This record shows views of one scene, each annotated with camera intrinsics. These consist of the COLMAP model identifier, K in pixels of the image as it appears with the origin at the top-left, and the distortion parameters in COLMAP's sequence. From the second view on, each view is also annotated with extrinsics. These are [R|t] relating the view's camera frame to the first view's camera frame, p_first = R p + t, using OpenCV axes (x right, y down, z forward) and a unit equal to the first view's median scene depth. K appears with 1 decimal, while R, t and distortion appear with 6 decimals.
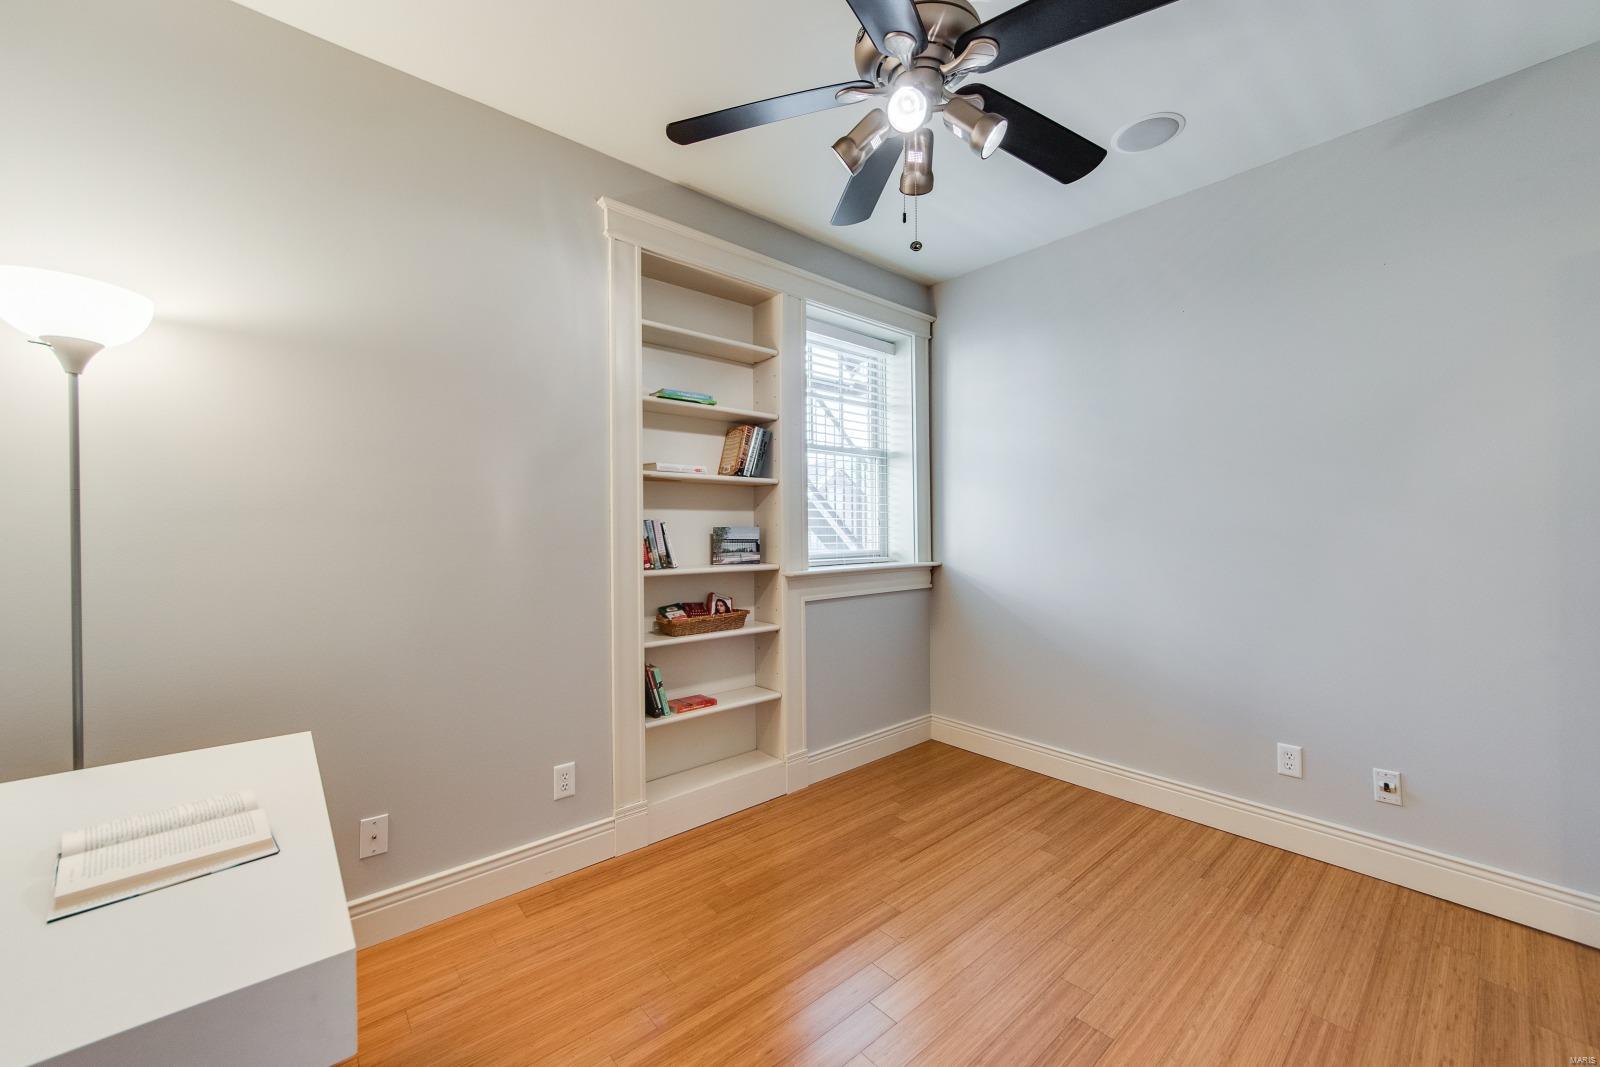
lens RADIAL K [[629.4, 0, 783.6], [0, 629.4, 522.9], [0, 0, 1]] dist [0.001157, -0.000510]
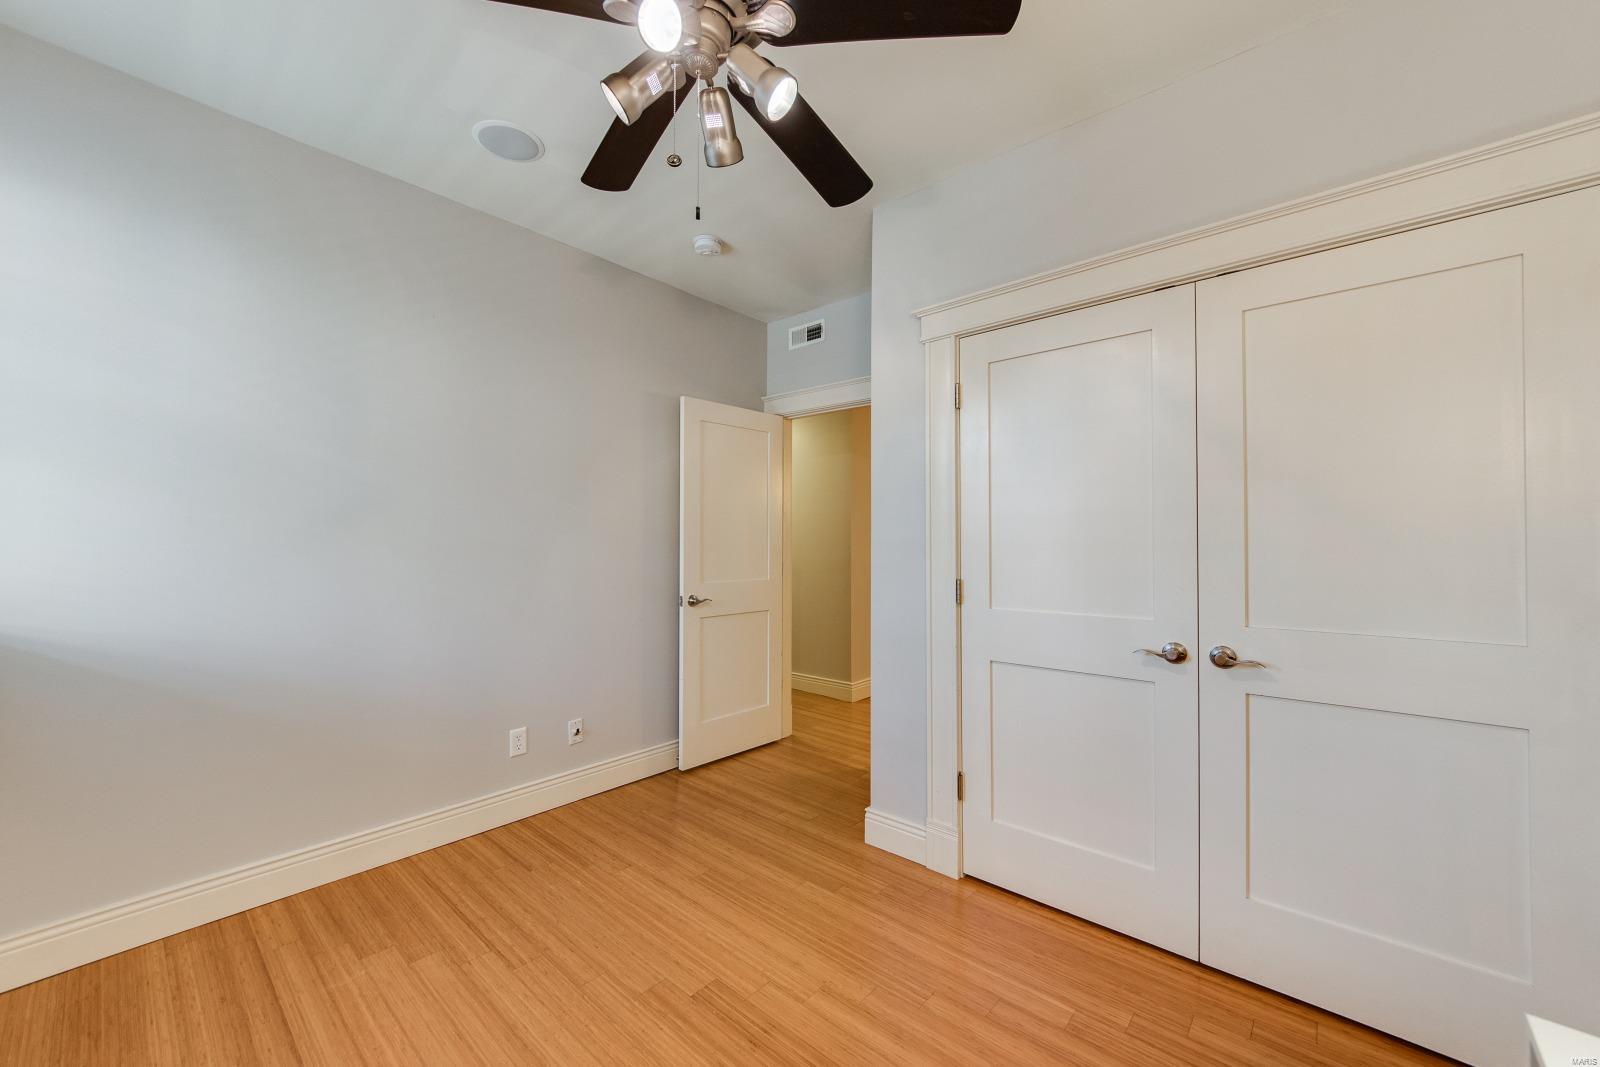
lens RADIAL K [[629.4, 0, 813.6], [0, 629.4, 539.3], [0, 0, 1]] dist [0.001157, -0.000510]
pose [[-0.157613, 0.005174, 0.987487, -0.432146], [-0.008299, 0.999944, -0.006564, 0.010663], [-0.987466, -0.009230, -0.157561, 0.667403]]
